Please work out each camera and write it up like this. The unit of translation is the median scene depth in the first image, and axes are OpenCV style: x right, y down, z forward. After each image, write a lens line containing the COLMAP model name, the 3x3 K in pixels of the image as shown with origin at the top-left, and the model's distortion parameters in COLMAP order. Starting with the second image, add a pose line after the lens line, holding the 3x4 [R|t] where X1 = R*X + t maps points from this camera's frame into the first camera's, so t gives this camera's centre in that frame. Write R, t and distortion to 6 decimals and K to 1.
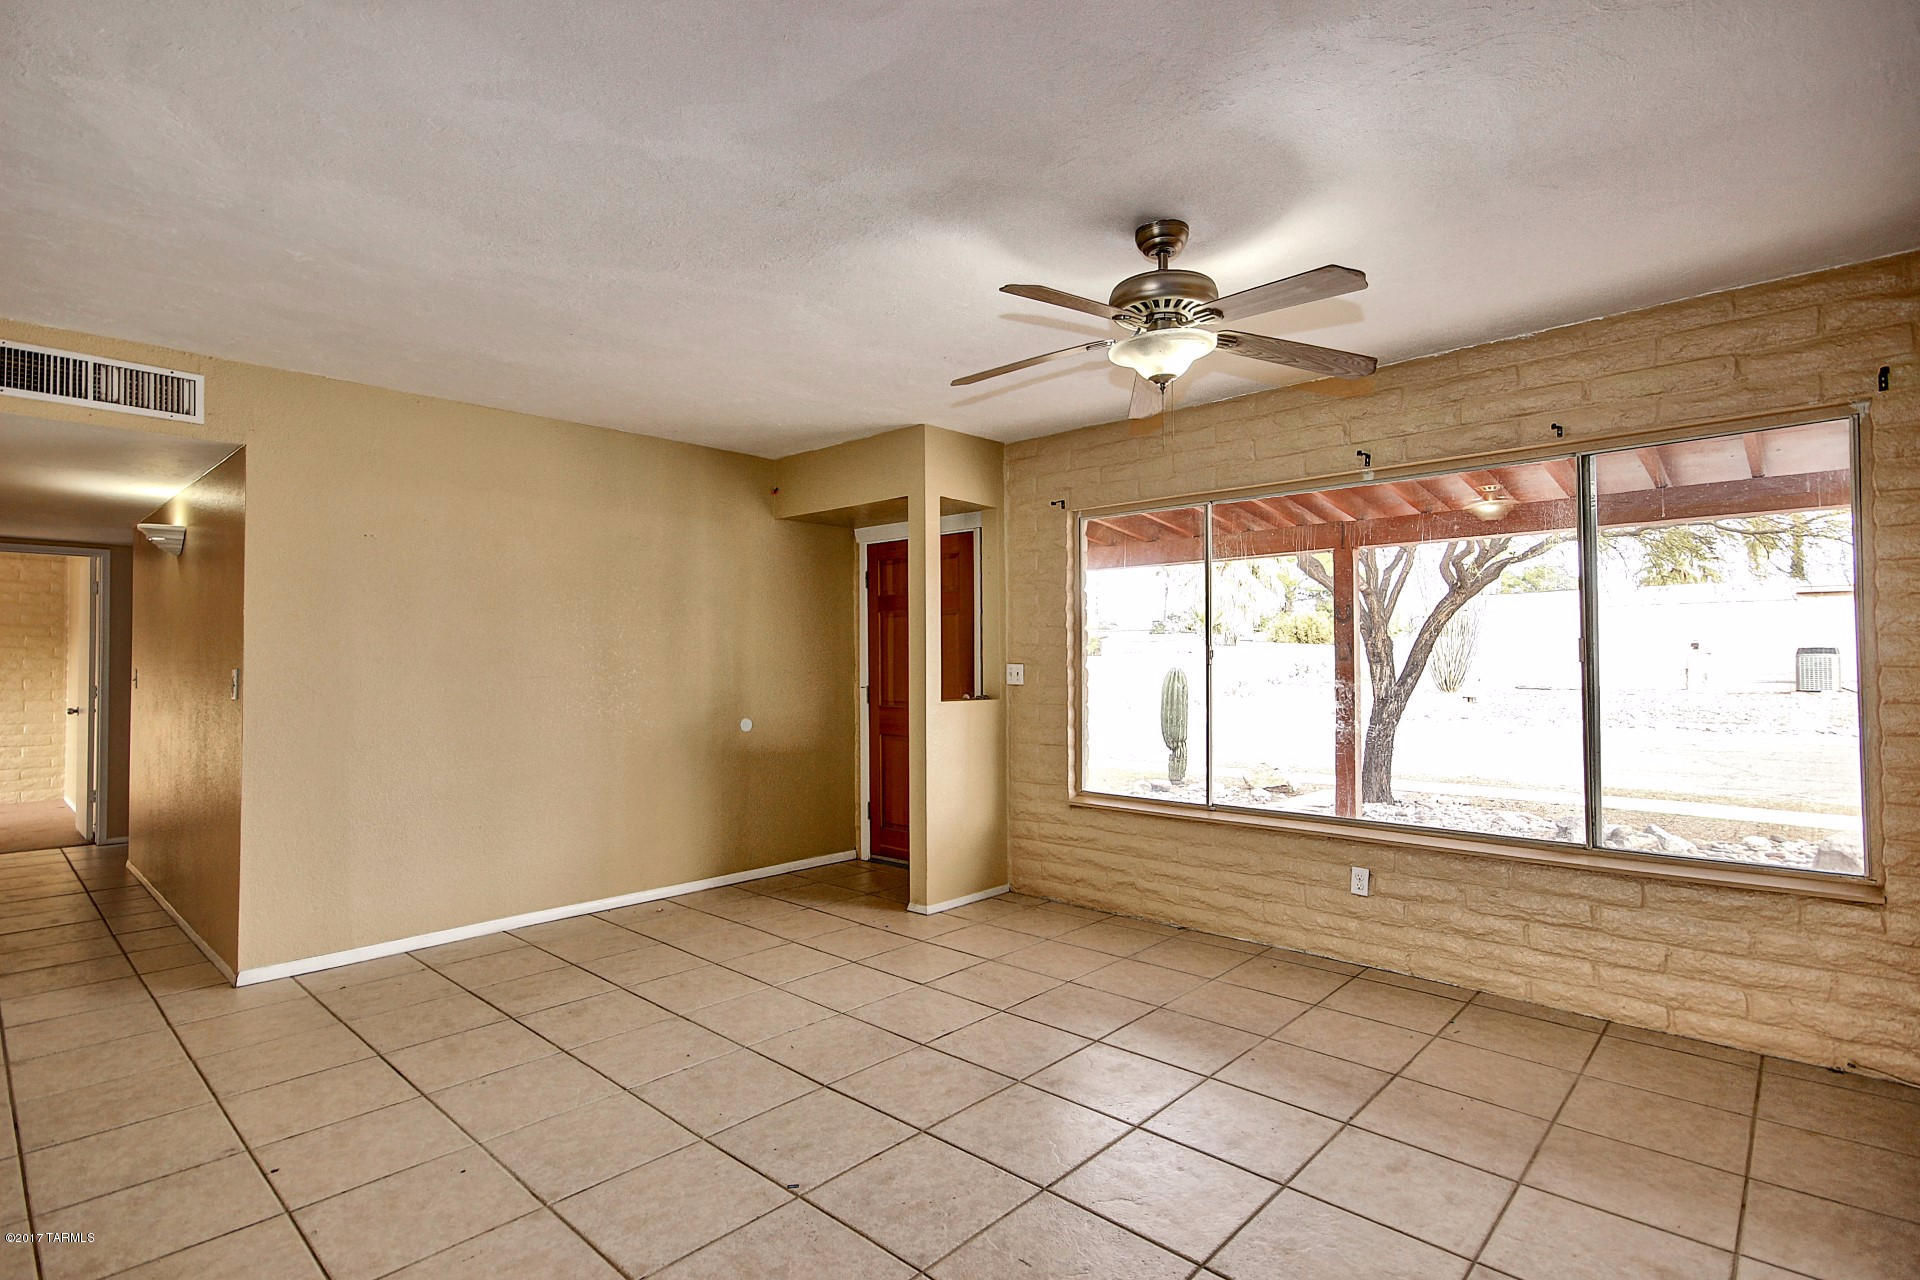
lens RADIAL K [[936.1, 0, 959.5], [0, 936.1, 639.6], [0, 0, 1]] dist [0.016894, -0.008029]
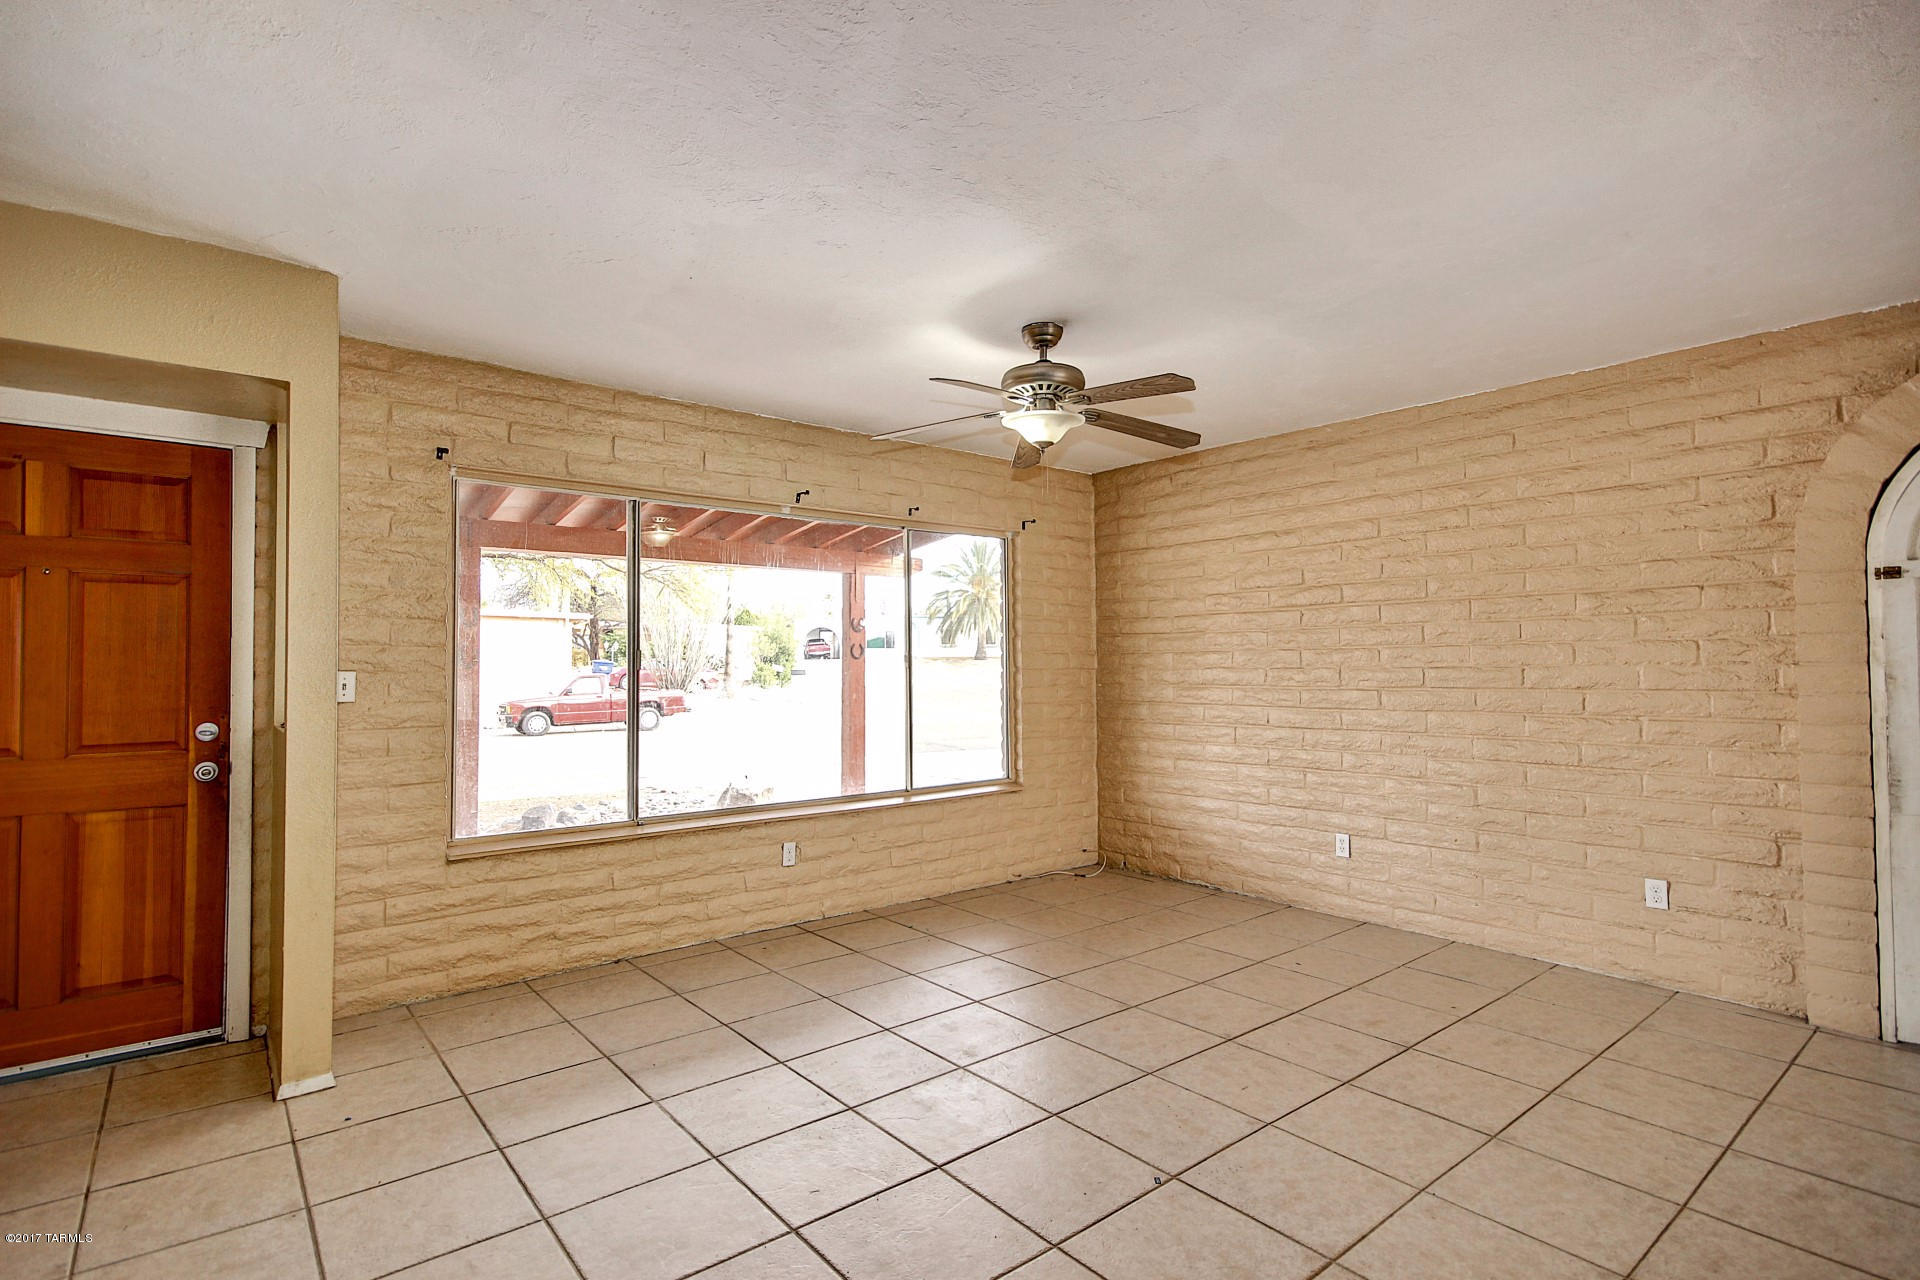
lens RADIAL K [[936.1, 0, 966.0], [0, 936.1, 648.1], [0, 0, 1]] dist [0.016894, -0.008029]
pose [[0.131612, 0.022568, 0.991044, -0.704868], [-0.021689, 0.999567, -0.019882, 0.018262], [-0.991064, -0.018878, 0.132044, 0.623873]]
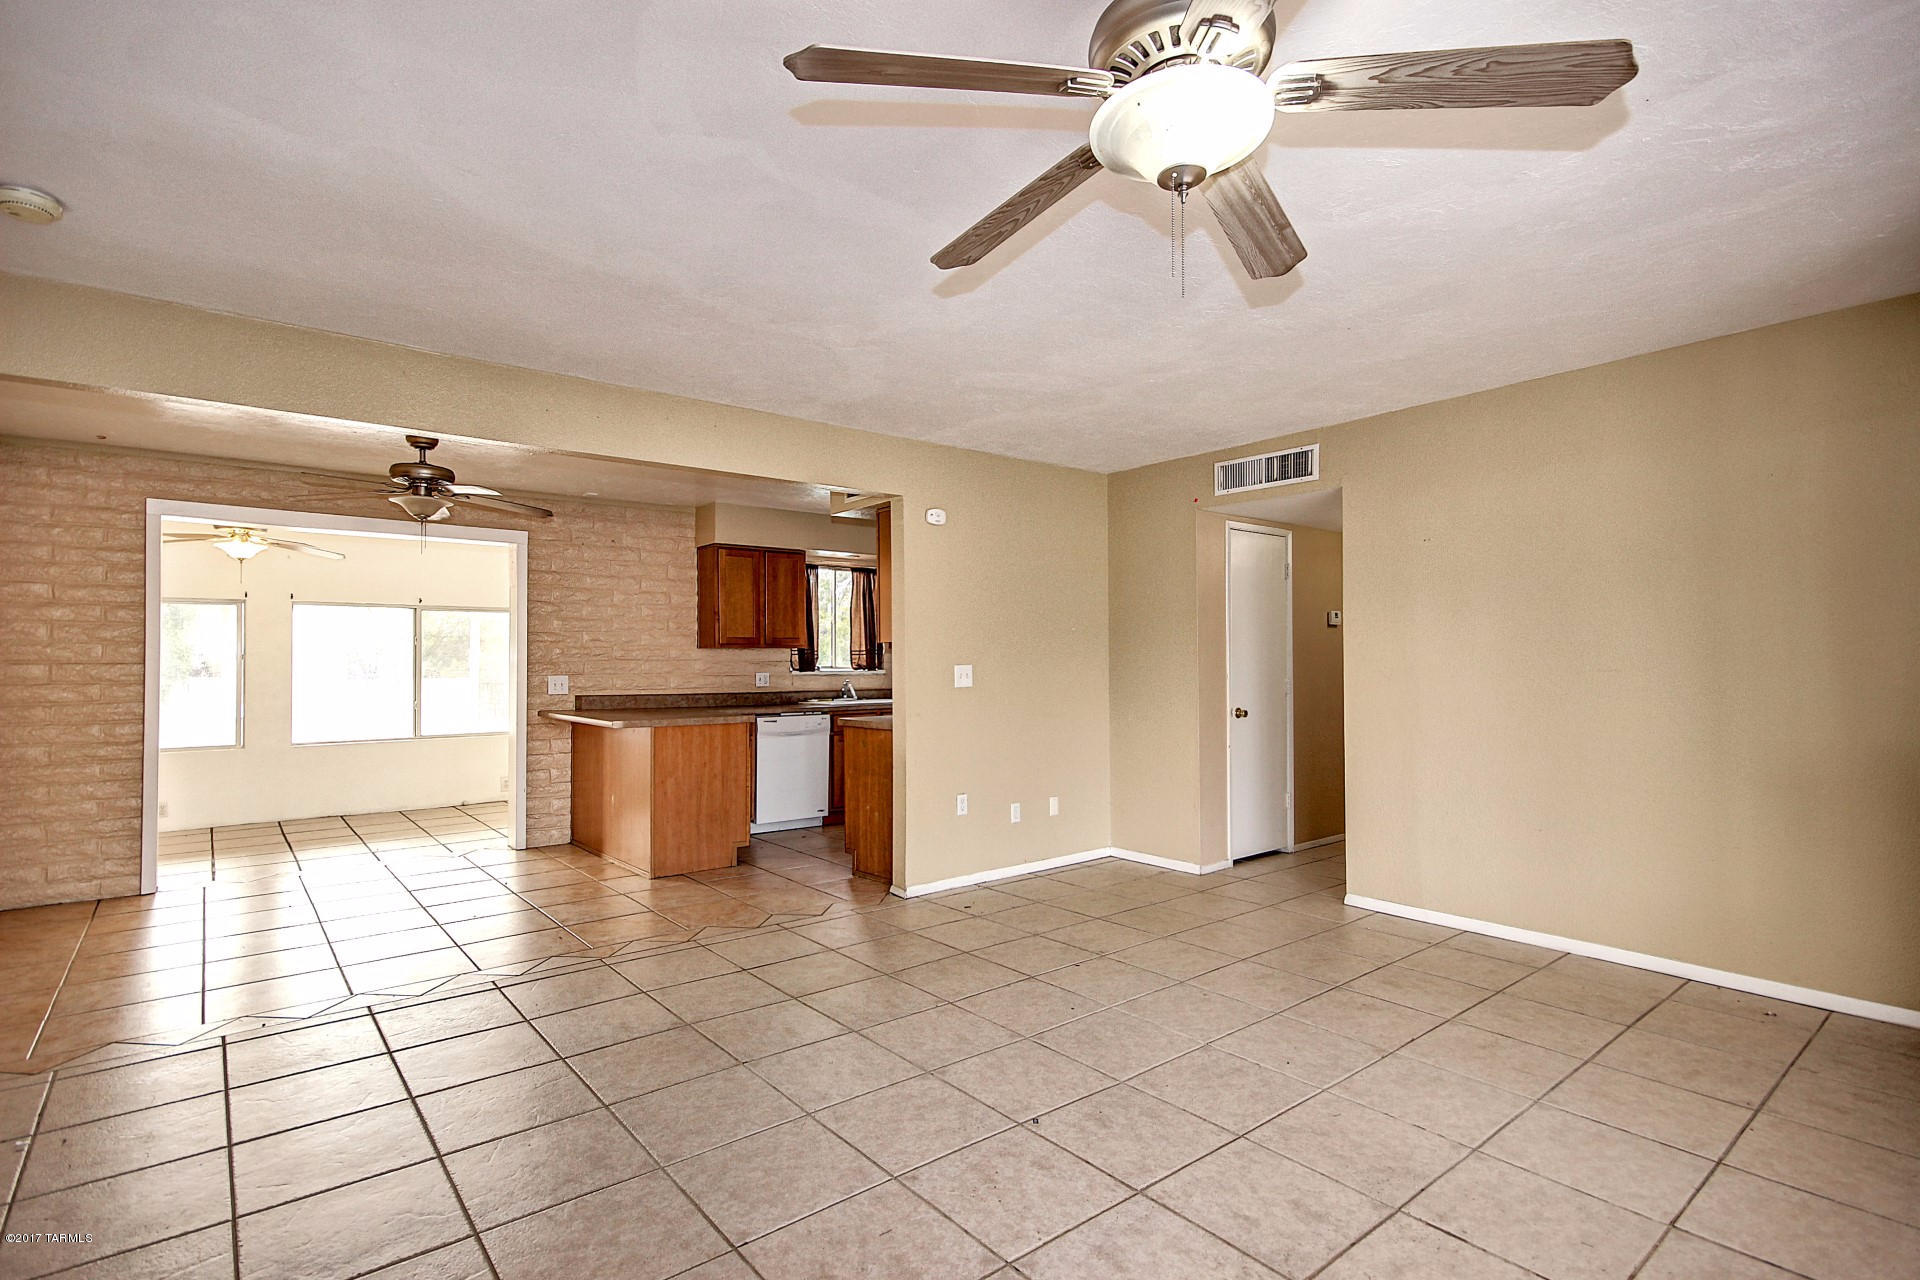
lens RADIAL K [[936.1, 0, 971.3], [0, 936.1, 645.0], [0, 0, 1]] dist [0.016894, -0.008029]
pose [[-0.132212, -0.006583, -0.991200, 0.555771], [0.026304, 0.999603, -0.010147, 0.008817], [0.990872, -0.027414, -0.131986, 0.627656]]
